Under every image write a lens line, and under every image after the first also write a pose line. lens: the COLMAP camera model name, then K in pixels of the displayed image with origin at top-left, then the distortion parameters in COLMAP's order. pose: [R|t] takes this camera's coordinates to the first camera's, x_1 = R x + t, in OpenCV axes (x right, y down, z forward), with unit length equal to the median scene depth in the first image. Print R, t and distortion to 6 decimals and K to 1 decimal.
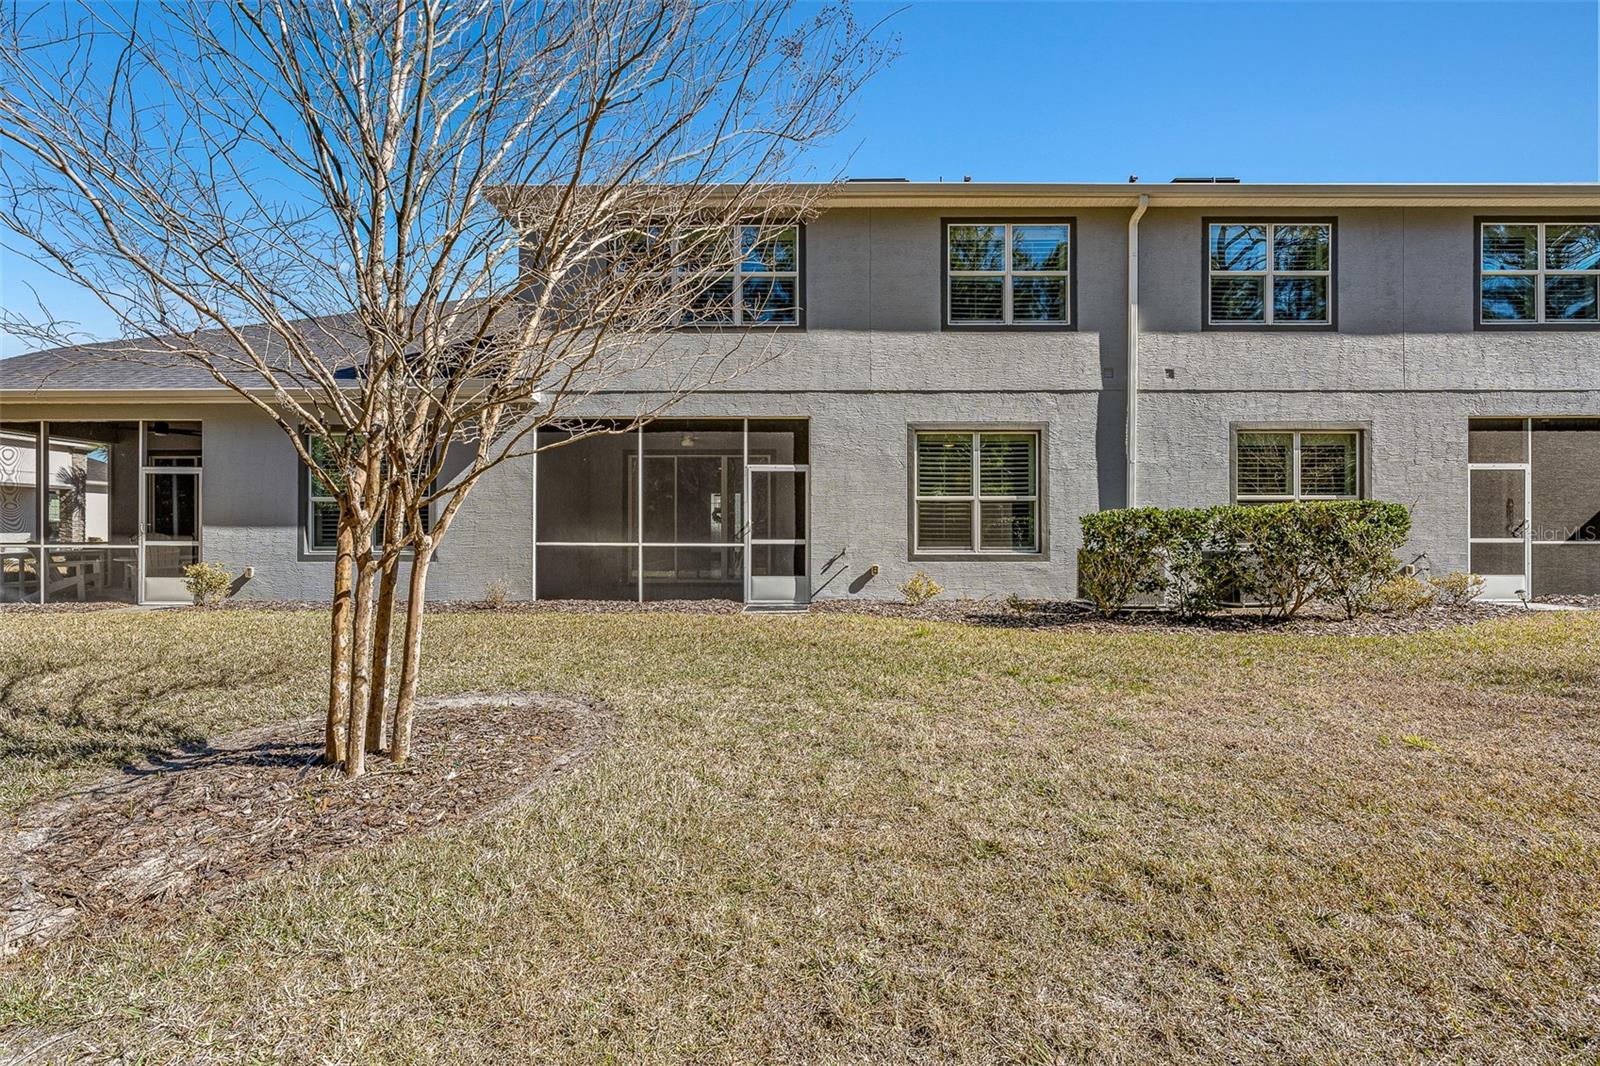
lens RADIAL K [[725.3, 0, 799.8], [0, 725.3, 529.1], [0, 0, 1]] dist [-0.009347, 0.003619]
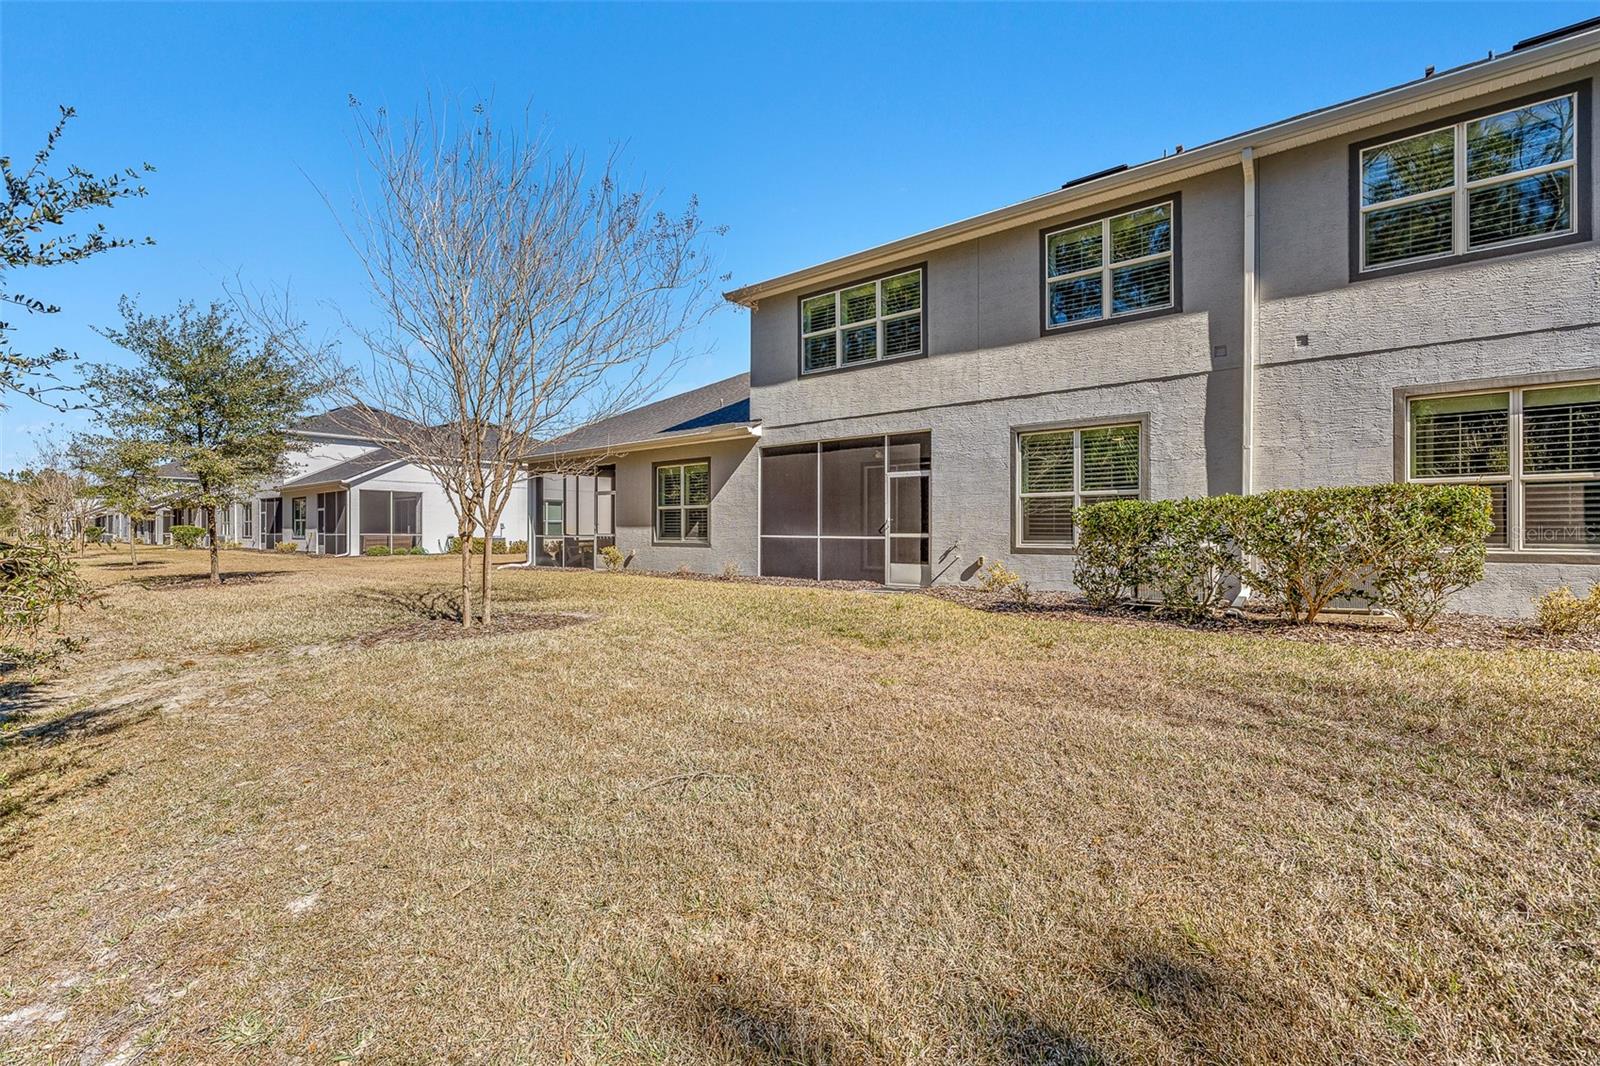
lens RADIAL K [[725.3, 0, 799.6], [0, 725.3, 532.5], [0, 0, 1]] dist [-0.009347, 0.003619]
pose [[0.768039, 0.000177, -0.640403, 0.601929], [0.000730, 0.999999, 0.001152, 0.011148], [0.640403, -0.001353, 0.768038, -0.040069]]
